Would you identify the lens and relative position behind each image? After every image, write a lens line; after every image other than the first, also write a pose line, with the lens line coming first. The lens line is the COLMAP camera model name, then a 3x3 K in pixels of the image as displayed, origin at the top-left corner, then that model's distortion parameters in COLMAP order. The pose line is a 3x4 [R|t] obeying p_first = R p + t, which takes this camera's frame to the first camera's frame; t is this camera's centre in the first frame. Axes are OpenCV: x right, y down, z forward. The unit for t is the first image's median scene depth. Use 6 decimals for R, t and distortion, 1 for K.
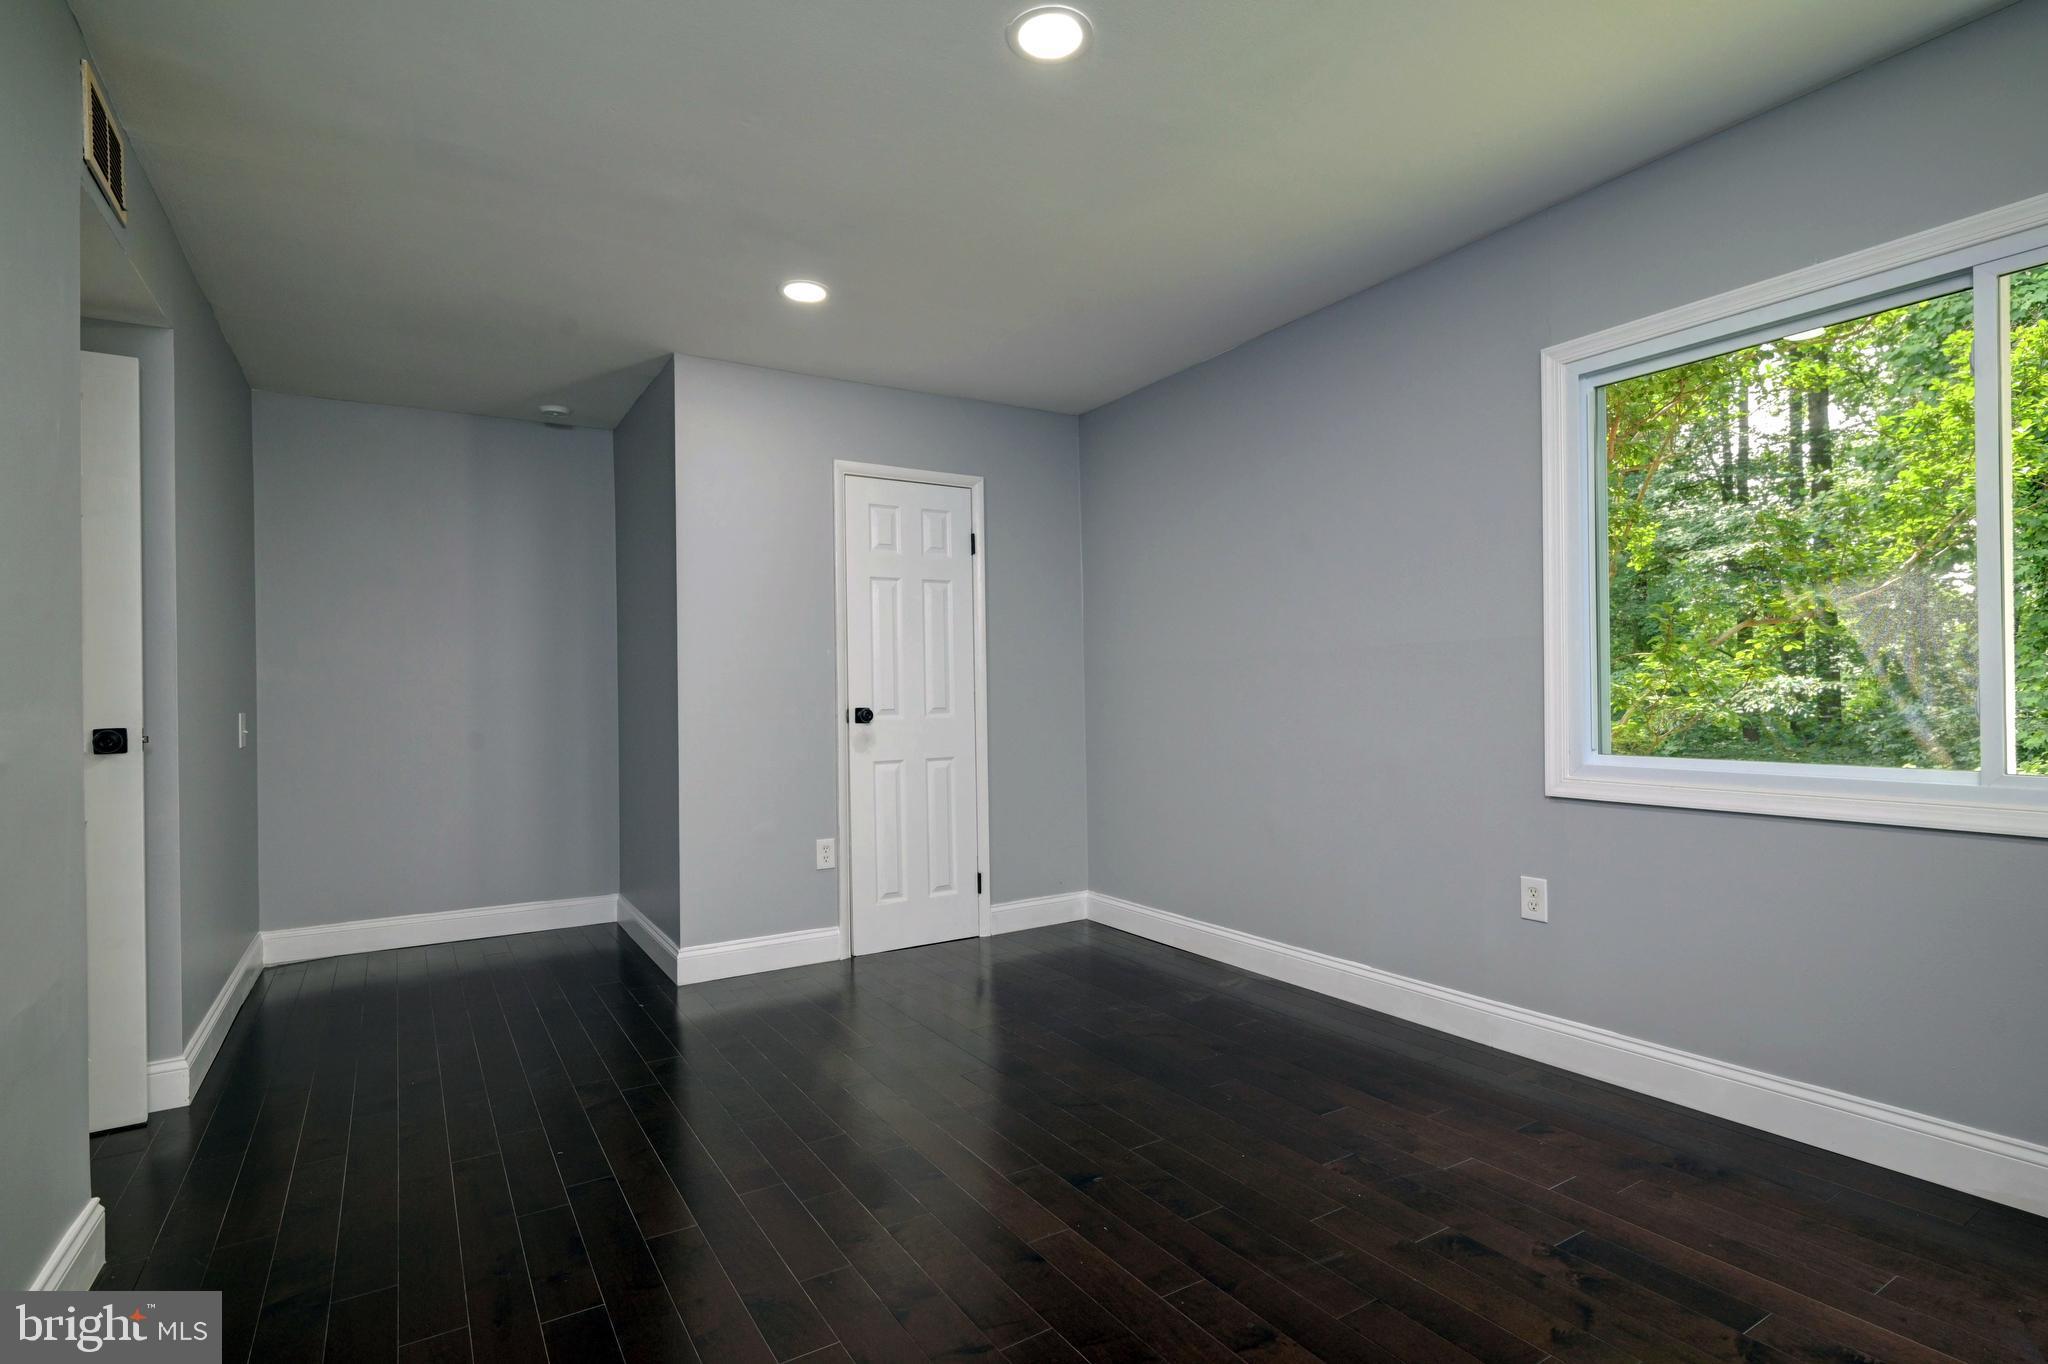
lens RADIAL K [[1003.0, 0, 1027.0], [0, 1003.0, 691.5], [0, 0, 1]] dist [0.000451, 0.000079]
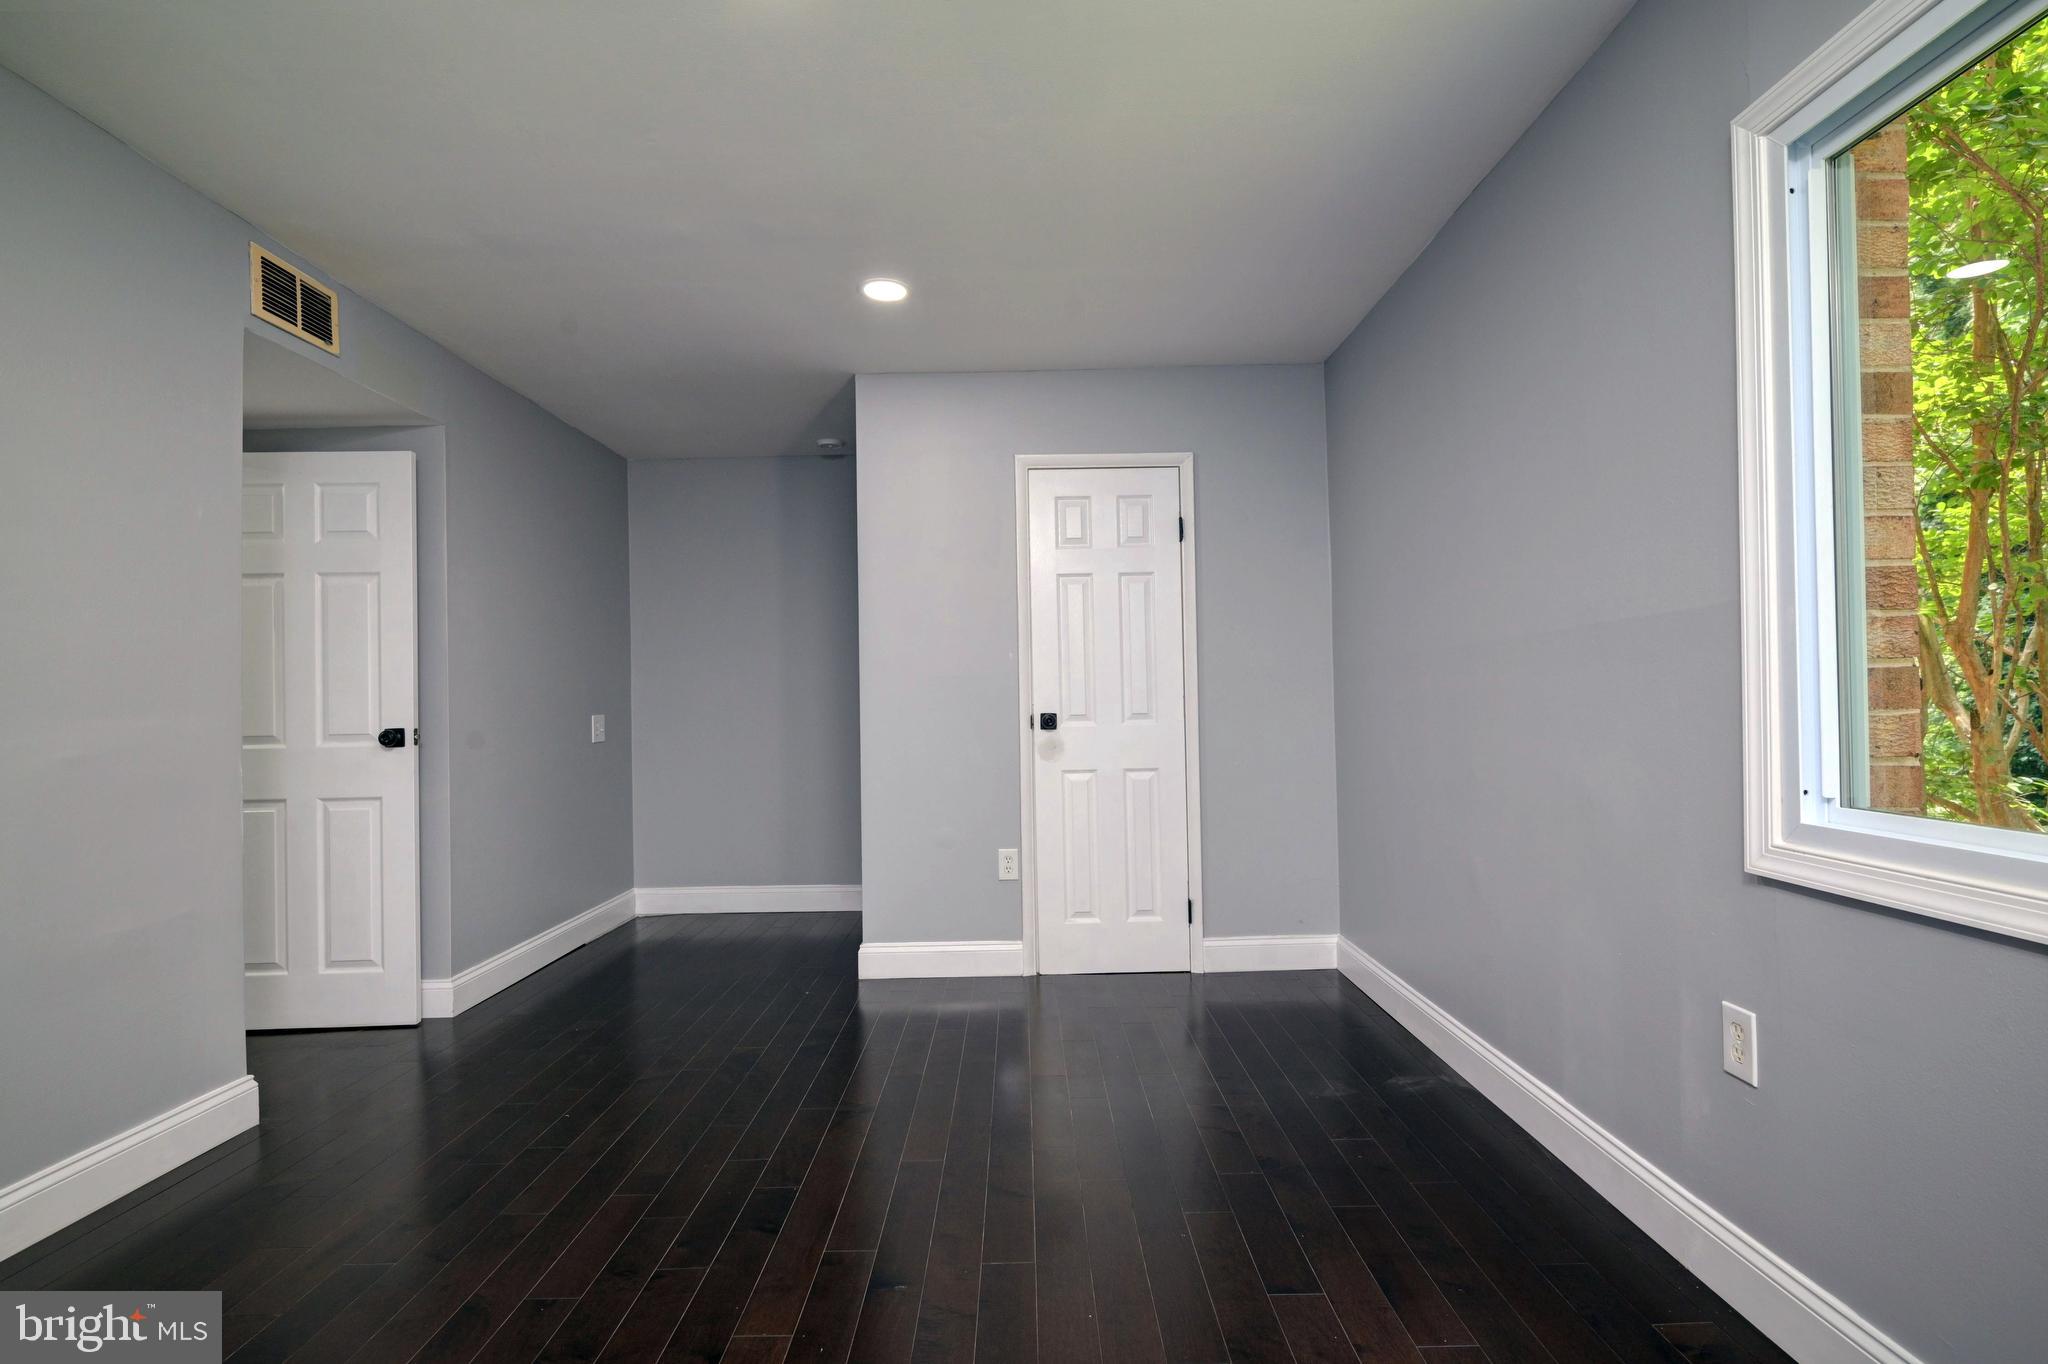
lens RADIAL K [[1003.0, 0, 1027.0], [0, 1003.0, 691.5], [0, 0, 1]] dist [0.000451, 0.000079]
pose [[0.850609, -0.006418, -0.525759, 0.321683], [0.006721, 0.999977, -0.001332, -0.003190], [0.525755, -0.002401, 0.850632, 0.186540]]
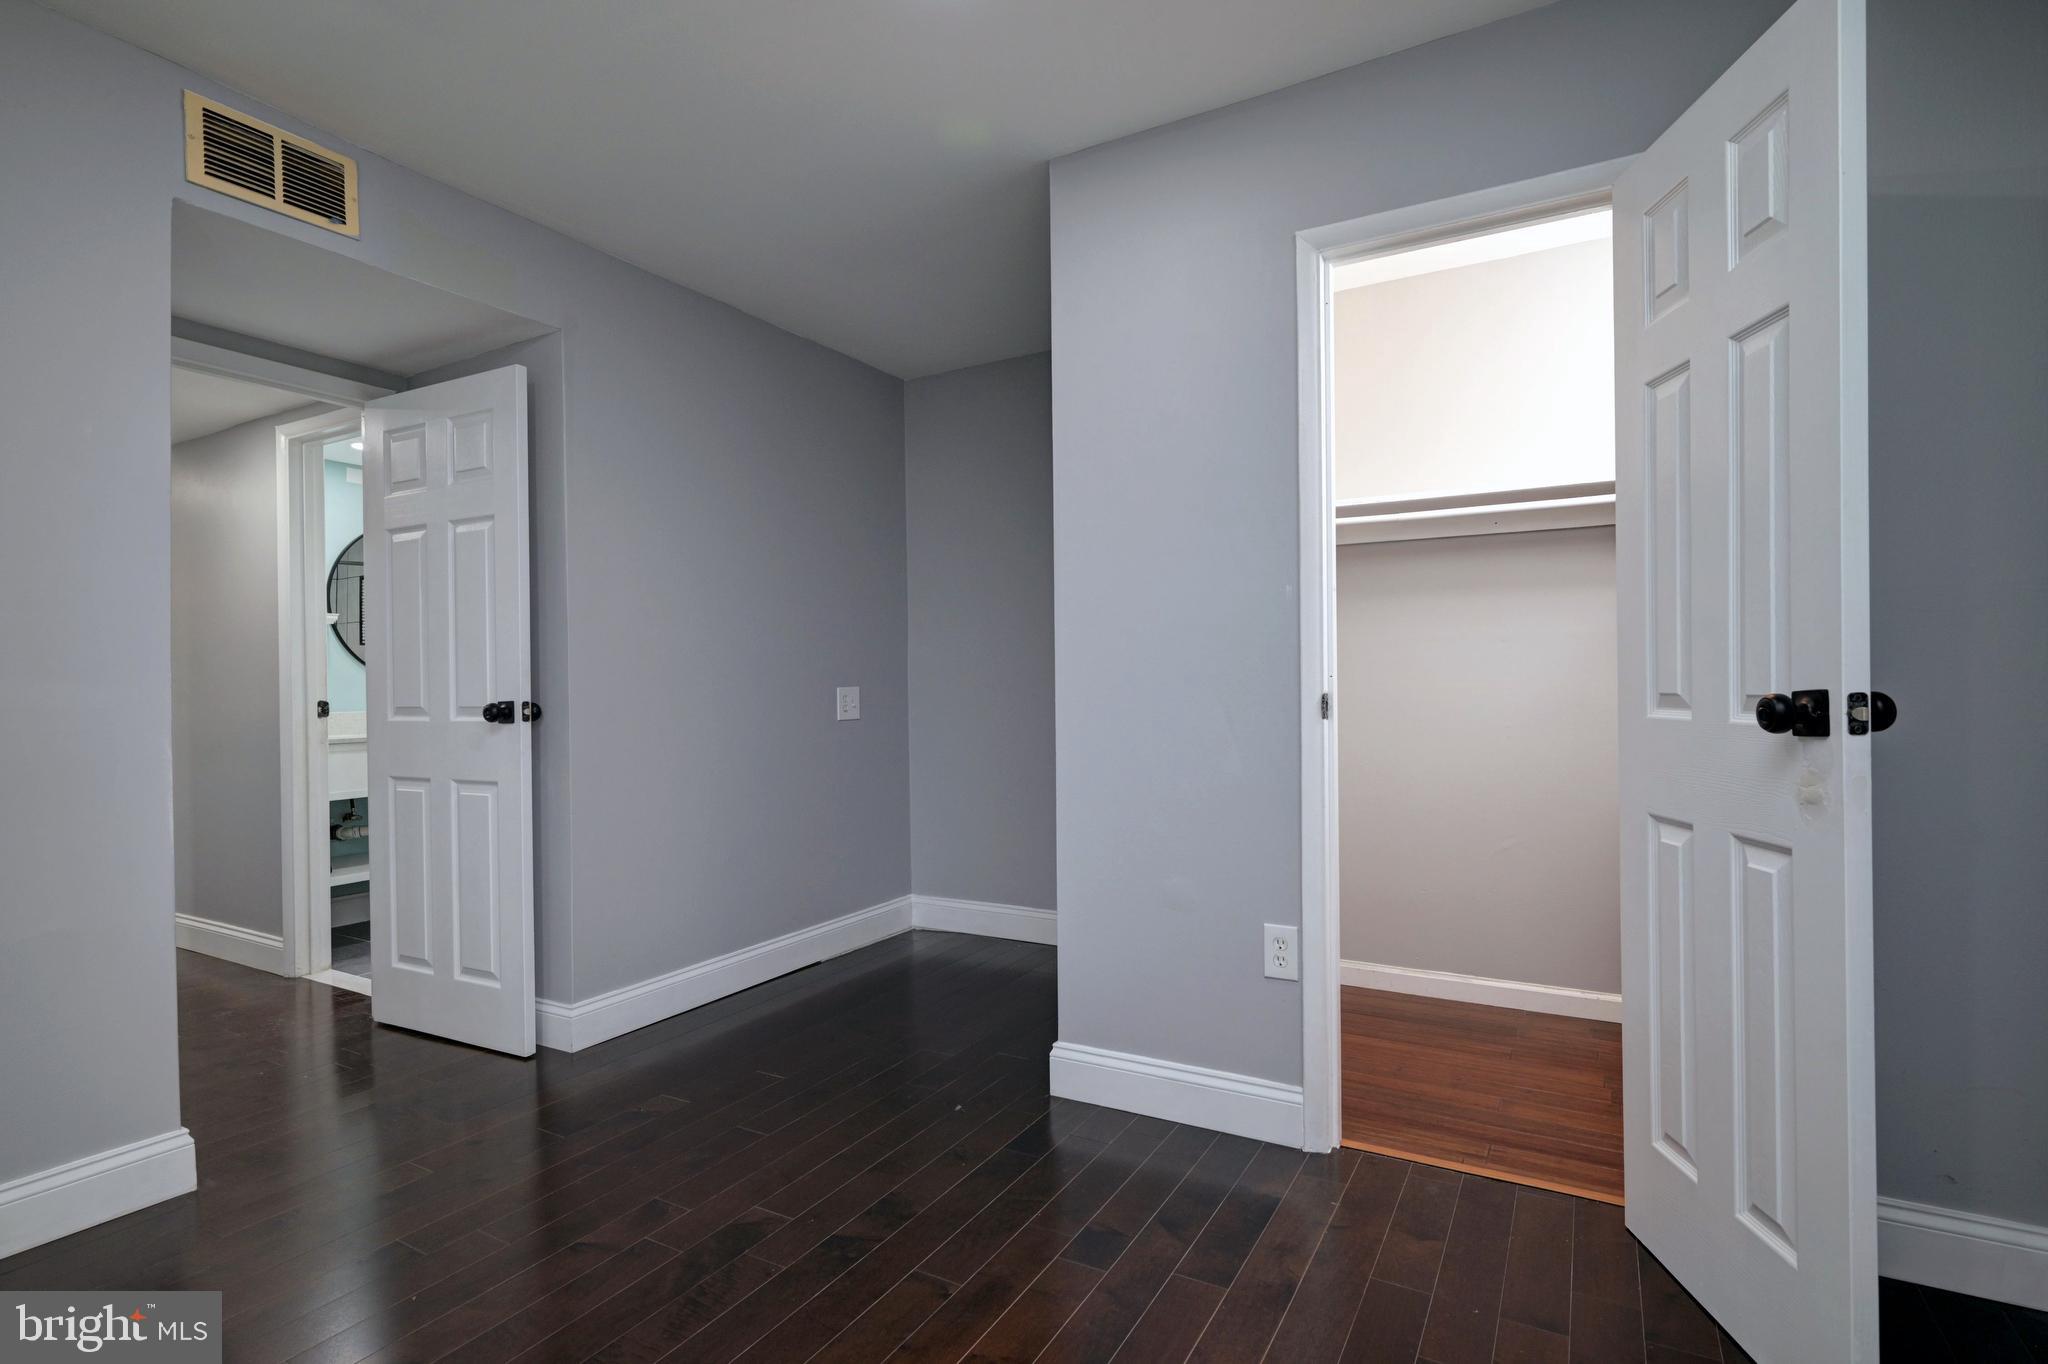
lens RADIAL K [[1003.0, 0, 1027.0], [0, 1003.0, 691.5], [0, 0, 1]] dist [0.000451, 0.000079]
pose [[0.474644, 0.015339, -0.880044, 0.220176], [0.007330, 0.999745, 0.021379, 0.003952], [0.880147, -0.016598, 0.474410, 0.609014]]
